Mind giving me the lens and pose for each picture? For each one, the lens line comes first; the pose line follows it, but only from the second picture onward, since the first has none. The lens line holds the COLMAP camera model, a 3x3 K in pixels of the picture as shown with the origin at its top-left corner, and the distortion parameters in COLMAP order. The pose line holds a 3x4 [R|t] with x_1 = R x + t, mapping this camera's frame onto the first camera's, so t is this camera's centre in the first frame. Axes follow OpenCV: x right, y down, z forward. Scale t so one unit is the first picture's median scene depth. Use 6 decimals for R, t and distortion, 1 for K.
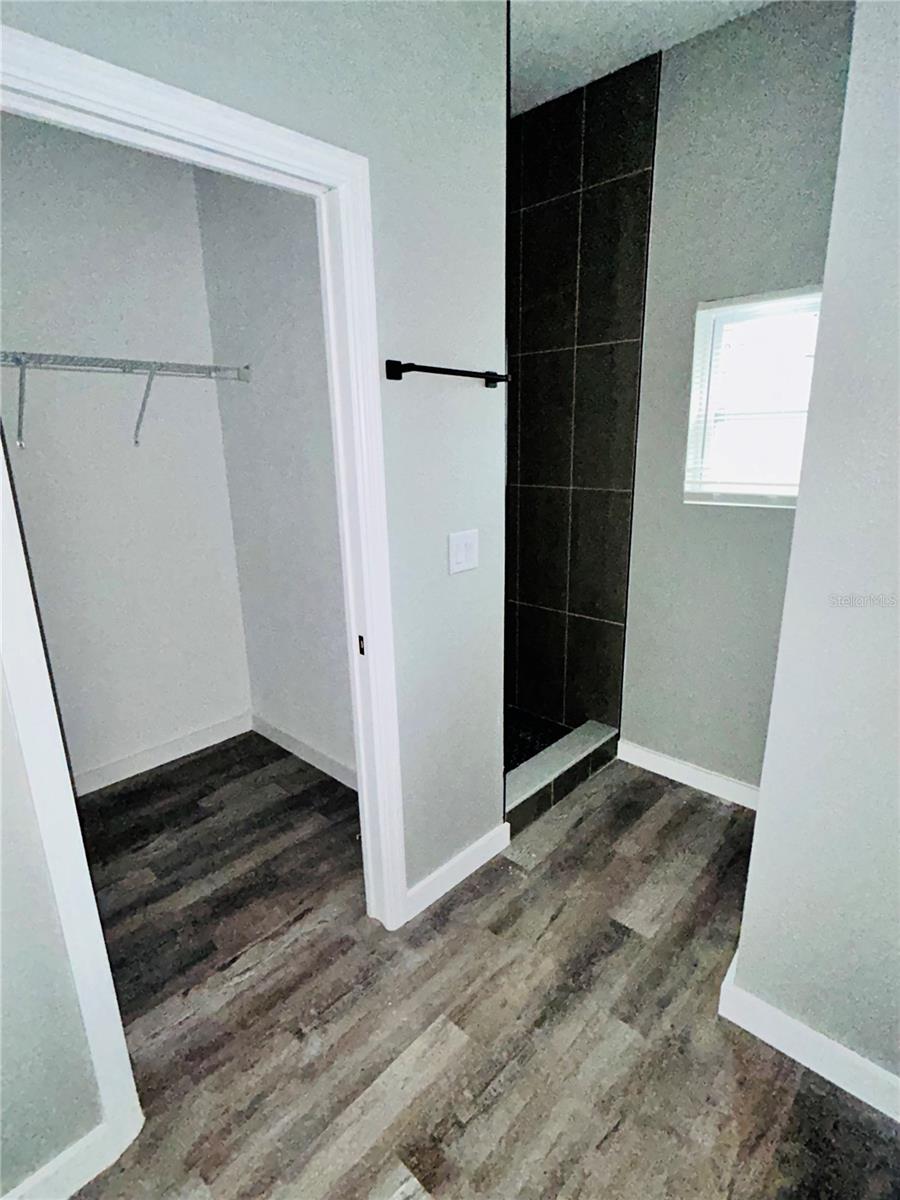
lens RADIAL K [[593.8, 0, 450.0], [0, 593.8, 600.0], [0, 0, 1]] dist [0.001992, 0.000948]
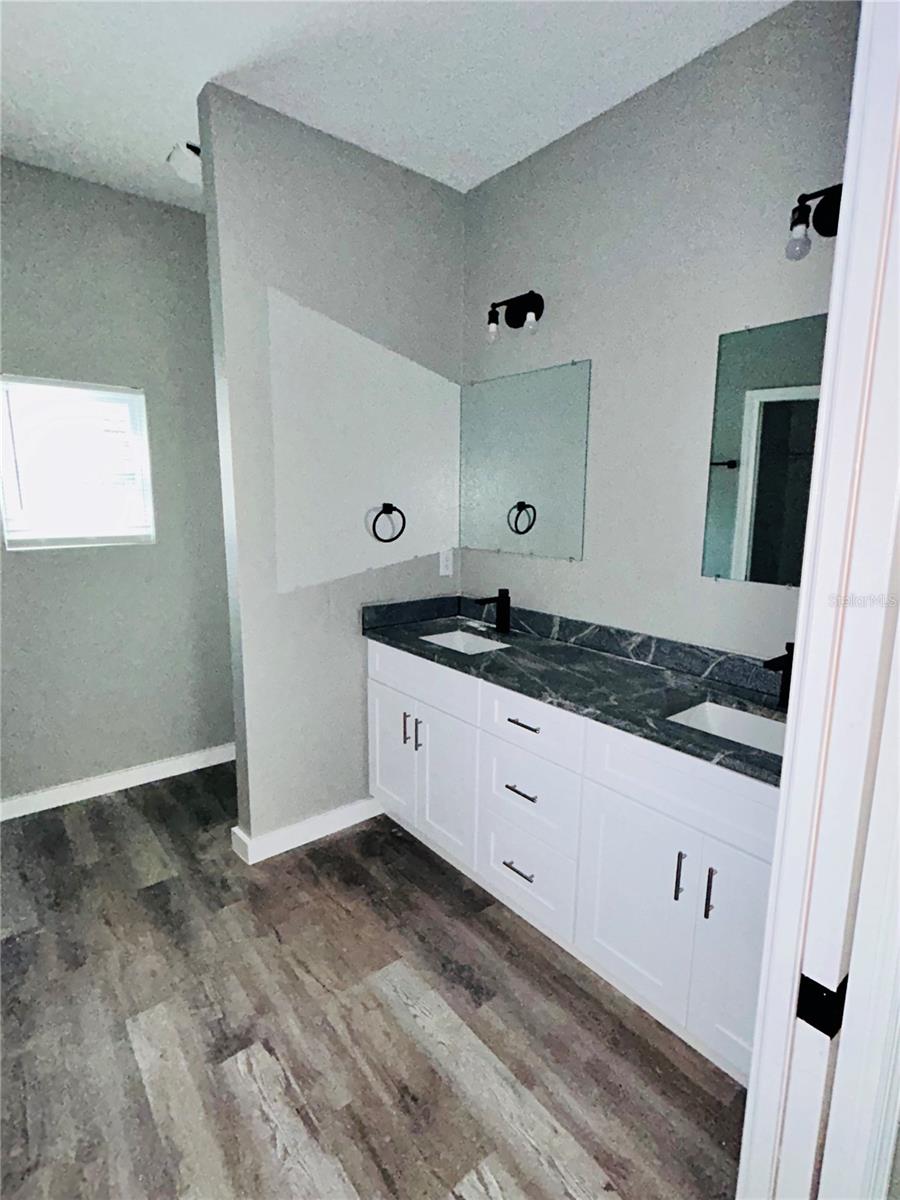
lens RADIAL K [[593.8, 0, 450.0], [0, 593.8, 600.0], [0, 0, 1]] dist [0.001992, 0.000948]
pose [[0.141398, -0.150753, 0.978407, -0.820491], [0.240066, 0.964058, 0.113848, -0.009673], [-0.960404, 0.218784, 0.172507, 0.089924]]
